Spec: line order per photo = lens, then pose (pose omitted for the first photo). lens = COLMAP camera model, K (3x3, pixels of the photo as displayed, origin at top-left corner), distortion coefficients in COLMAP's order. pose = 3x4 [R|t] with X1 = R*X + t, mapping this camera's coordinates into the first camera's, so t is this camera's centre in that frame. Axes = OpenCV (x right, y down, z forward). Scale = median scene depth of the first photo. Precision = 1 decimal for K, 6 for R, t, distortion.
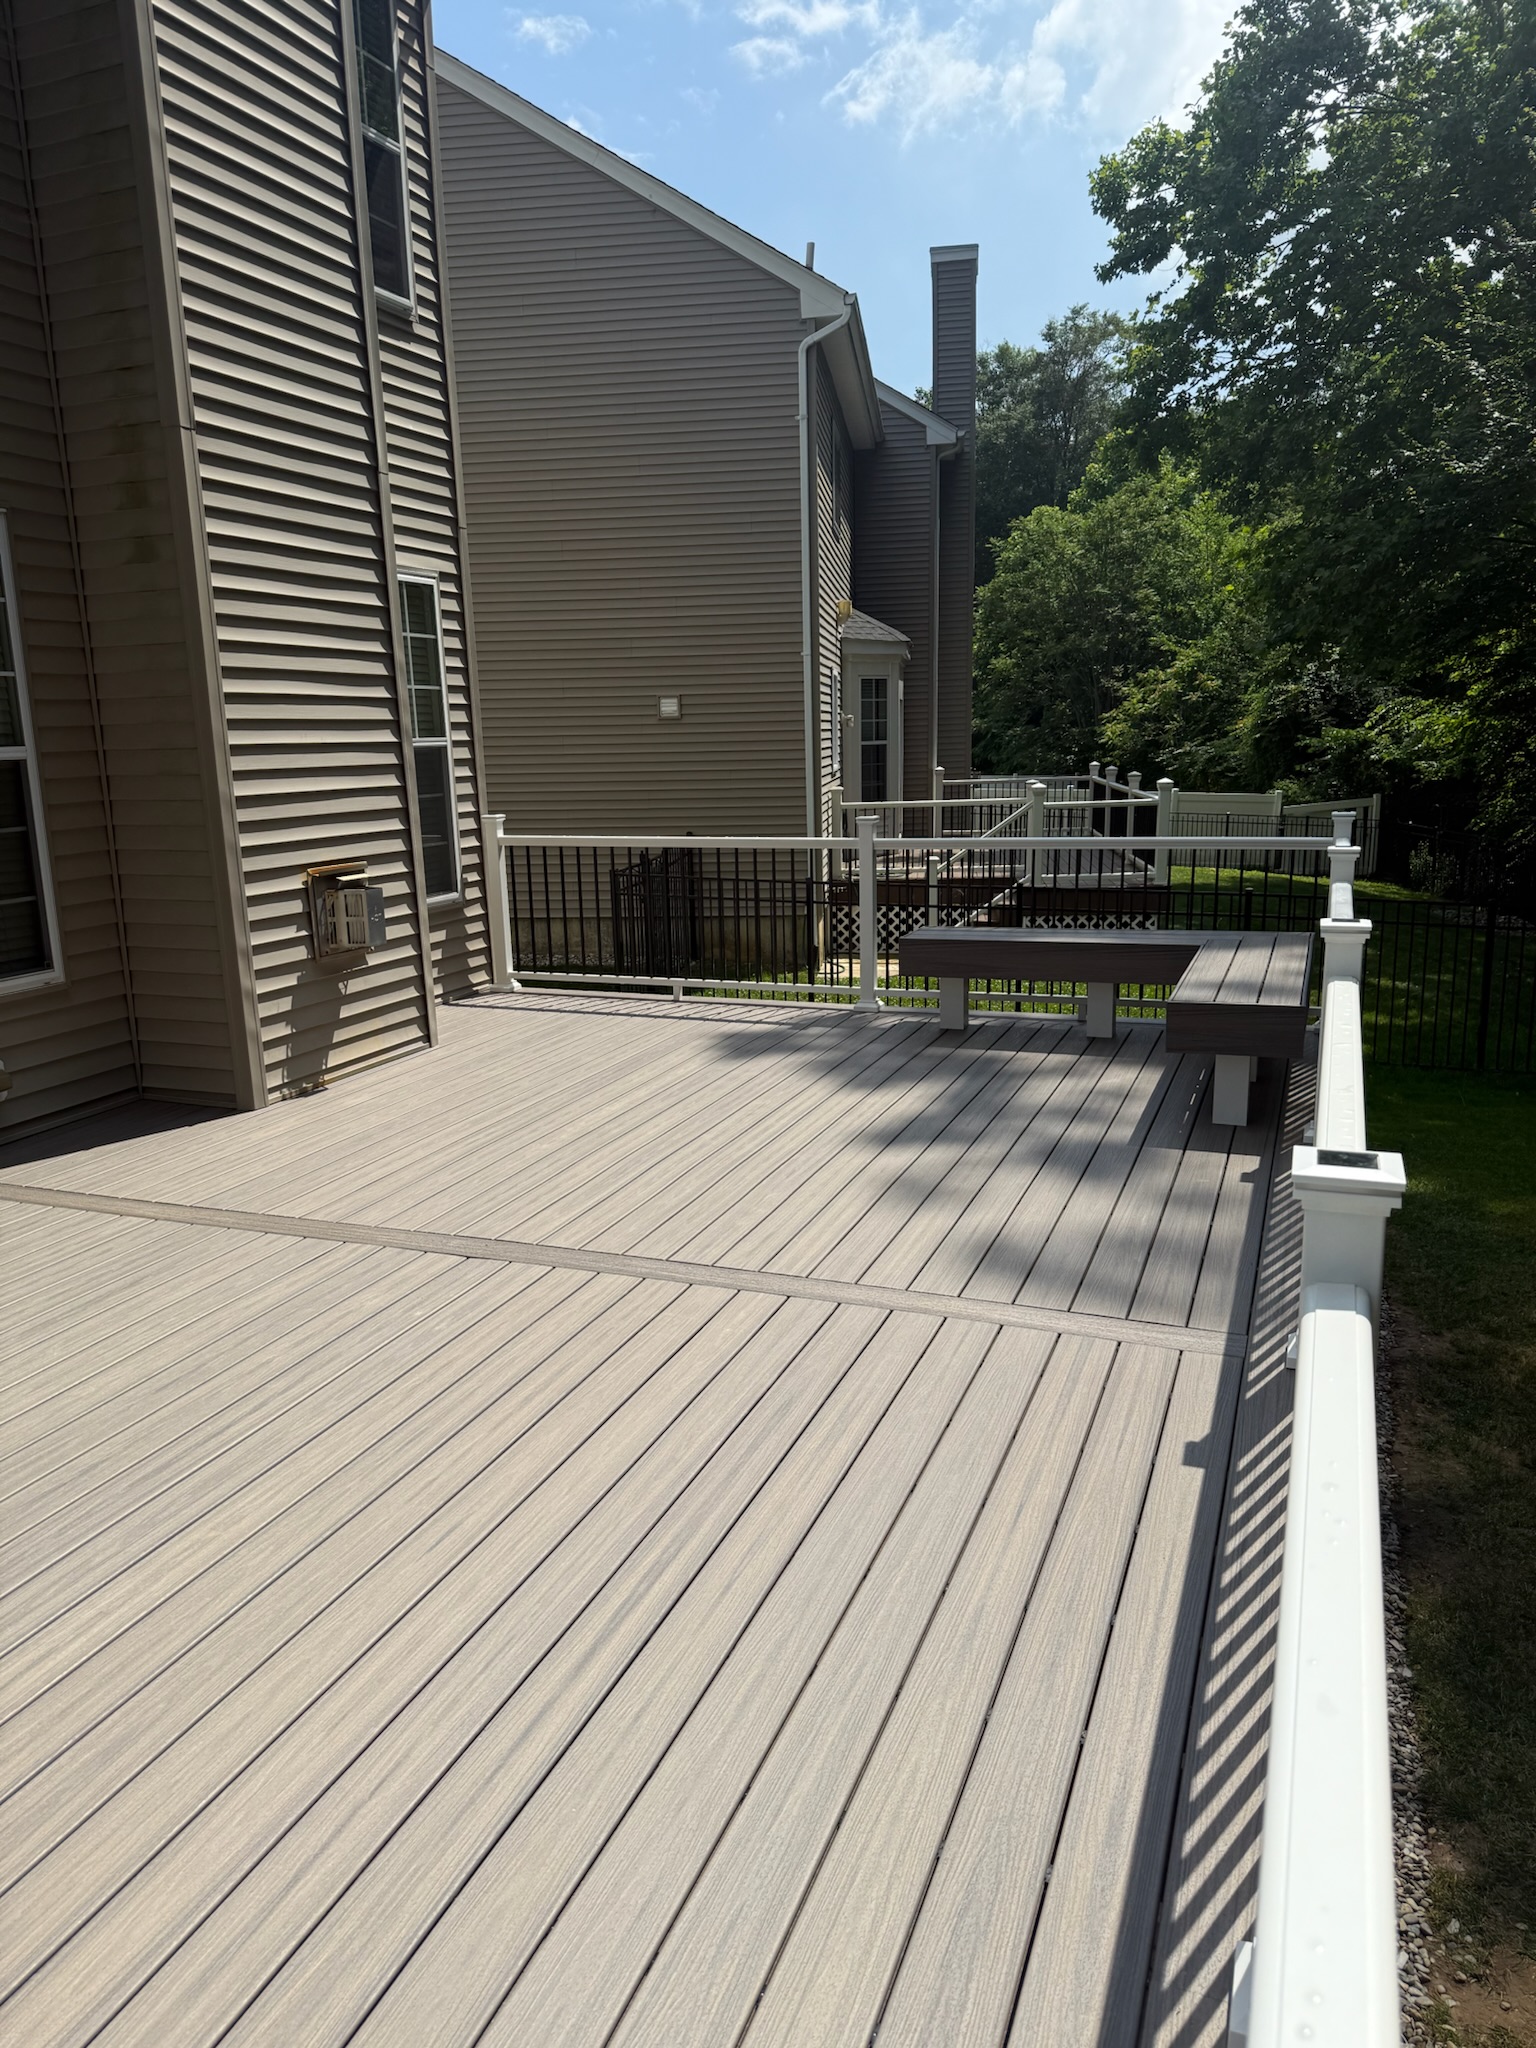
lens RADIAL K [[1417.8, 0, 860.6], [0, 1417.8, 1067.3], [0, 0, 1]] dist [0.017912, -0.016411]
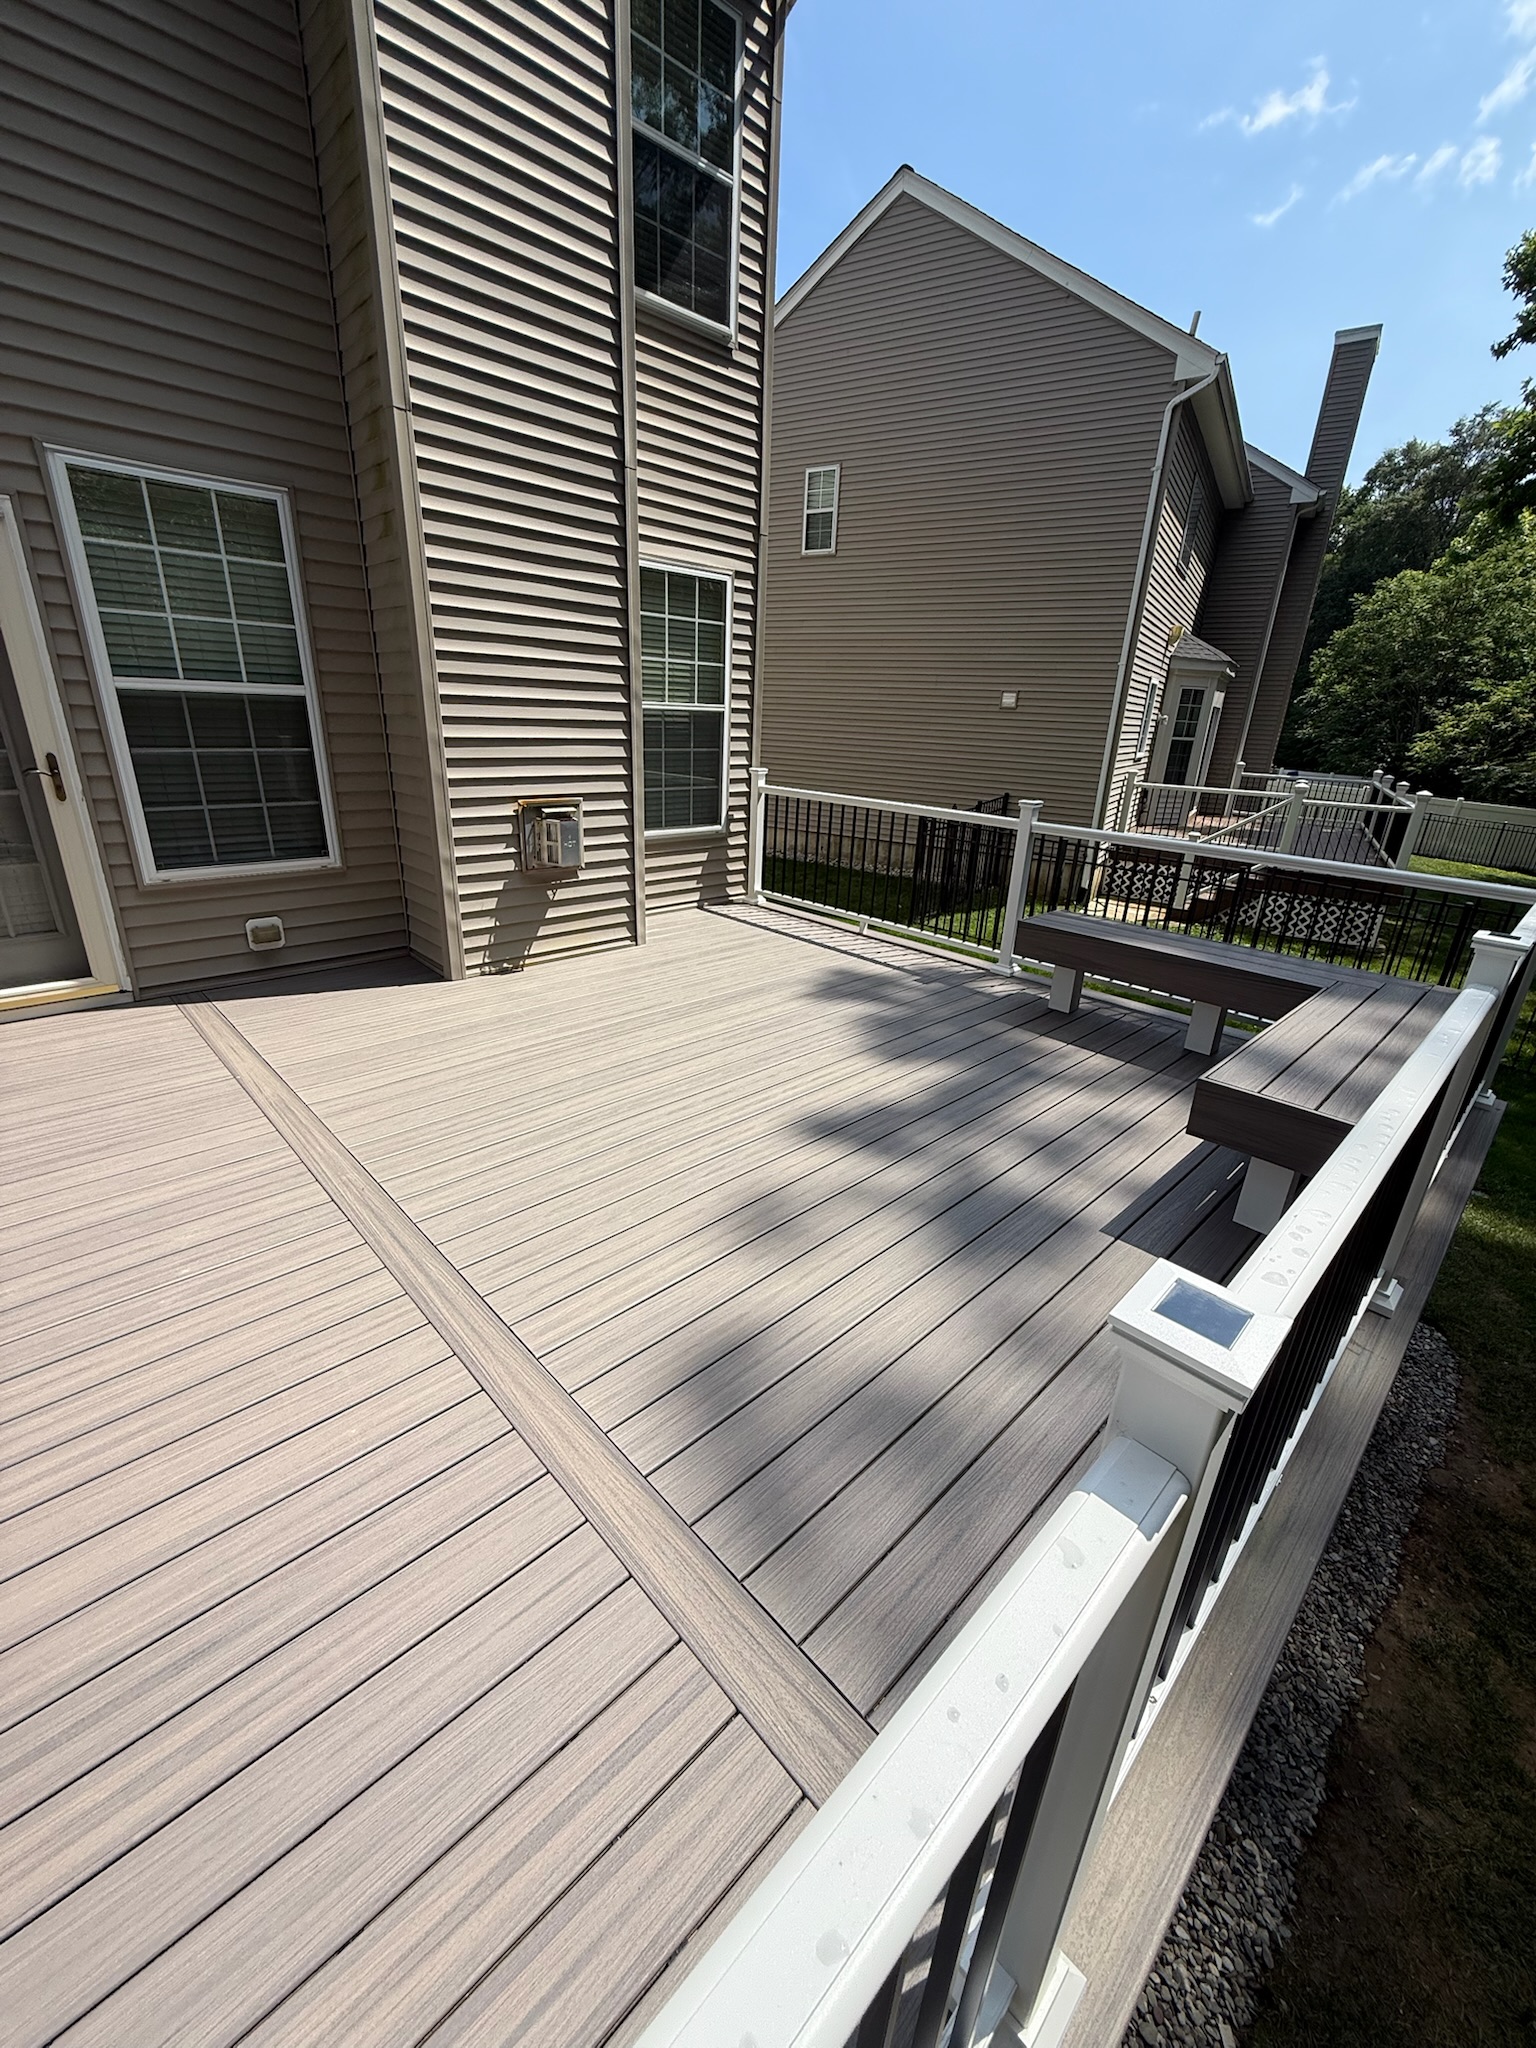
lens RADIAL K [[818.9, 0, 795.1], [0, 818.9, 1032.7], [0, 0, 1]] dist [-0.007319, 0.003244]
pose [[0.891901, 0.223009, -0.393420, 0.151128], [-0.167476, 0.970982, 0.170722, -0.092860], [0.420076, -0.086379, 0.903368, 0.377116]]
